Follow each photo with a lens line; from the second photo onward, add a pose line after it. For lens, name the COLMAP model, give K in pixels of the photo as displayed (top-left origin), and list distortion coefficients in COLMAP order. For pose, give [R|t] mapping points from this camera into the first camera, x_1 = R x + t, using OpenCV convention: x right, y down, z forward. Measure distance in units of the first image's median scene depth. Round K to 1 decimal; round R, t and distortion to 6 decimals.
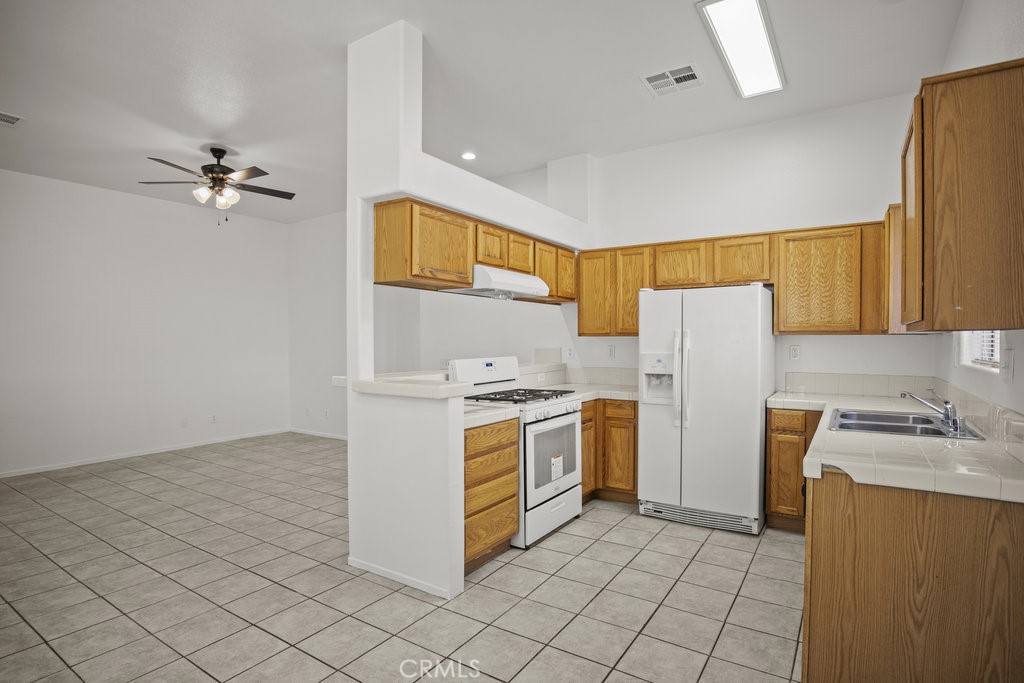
lens RADIAL K [[524.1, 0, 513.5], [0, 524.1, 343.3], [0, 0, 1]] dist [-0.038102, 0.005991]
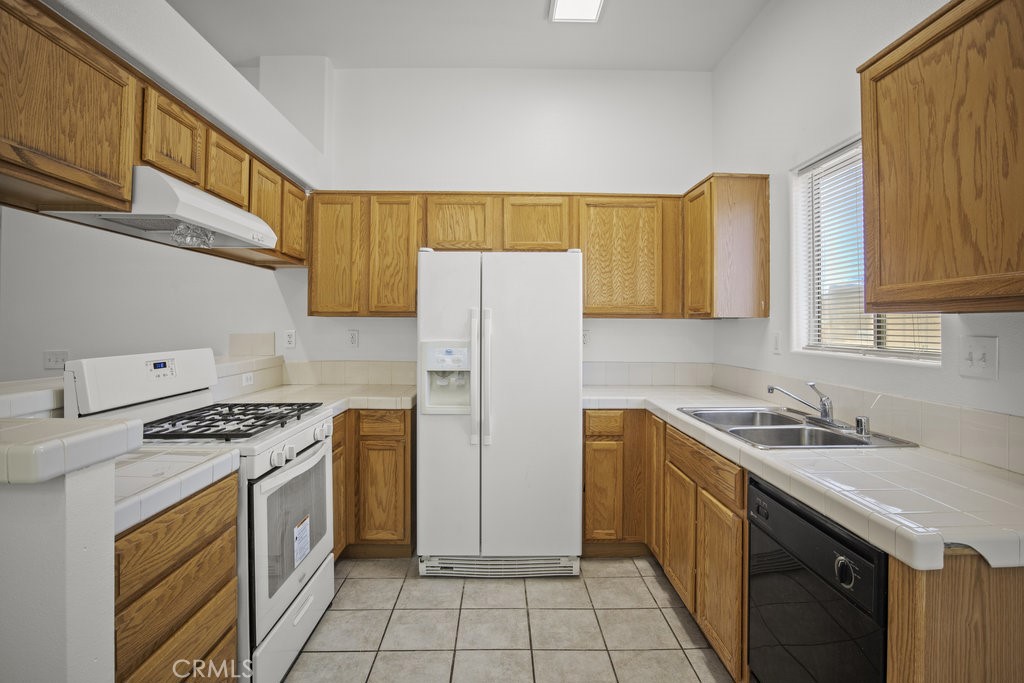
lens RADIAL K [[524.1, 0, 512.5], [0, 524.1, 316.2], [0, 0, 1]] dist [-0.038102, 0.005991]
pose [[0.825068, 0.016455, 0.564794, -0.050165], [-0.004703, 0.999741, -0.022257, 0.000963], [-0.565014, 0.015707, 0.824932, 0.382327]]
